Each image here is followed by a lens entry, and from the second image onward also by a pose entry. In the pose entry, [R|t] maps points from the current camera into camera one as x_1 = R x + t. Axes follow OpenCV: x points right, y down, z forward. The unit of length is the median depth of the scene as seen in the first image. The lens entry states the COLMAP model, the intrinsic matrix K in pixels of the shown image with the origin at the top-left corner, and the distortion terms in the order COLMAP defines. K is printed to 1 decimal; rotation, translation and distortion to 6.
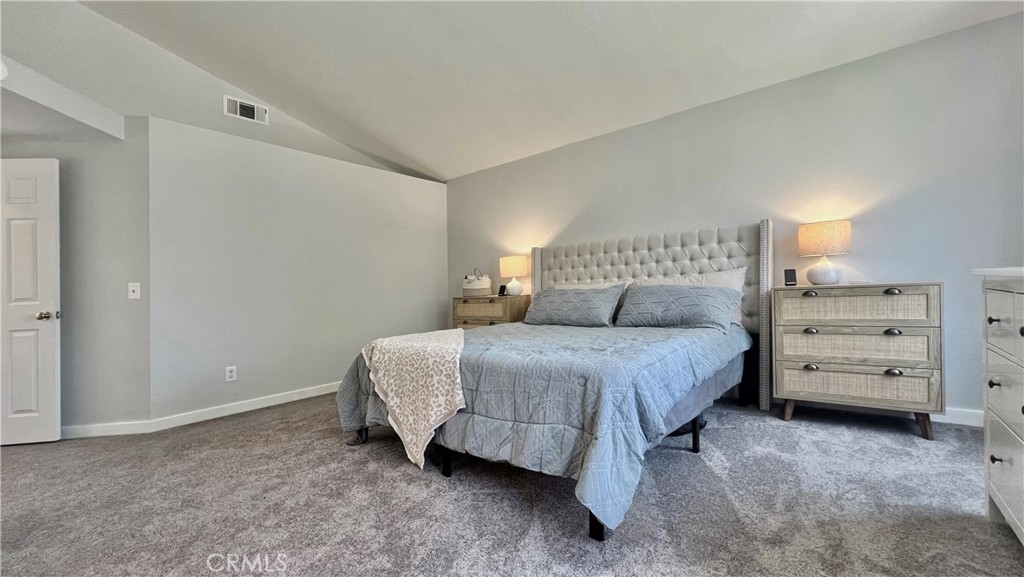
lens RADIAL K [[415.8, 0, 515.1], [0, 415.8, 289.3], [0, 0, 1]] dist [-0.000265, -0.000126]
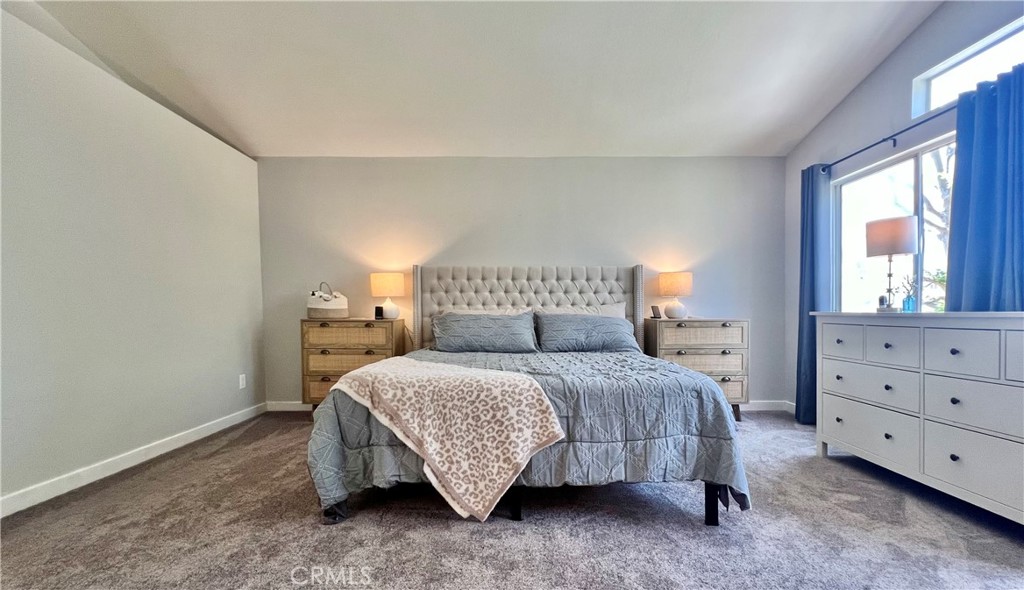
lens RADIAL K [[445.8, 0, 512.6], [0, 445.8, 328.4], [0, 0, 1]] dist [-0.000864, -0.000117]
pose [[0.774493, 0.022643, 0.632177, -0.696770], [-0.034234, 0.999395, 0.006144, 0.034963], [-0.631656, -0.026400, 0.774799, 0.259085]]
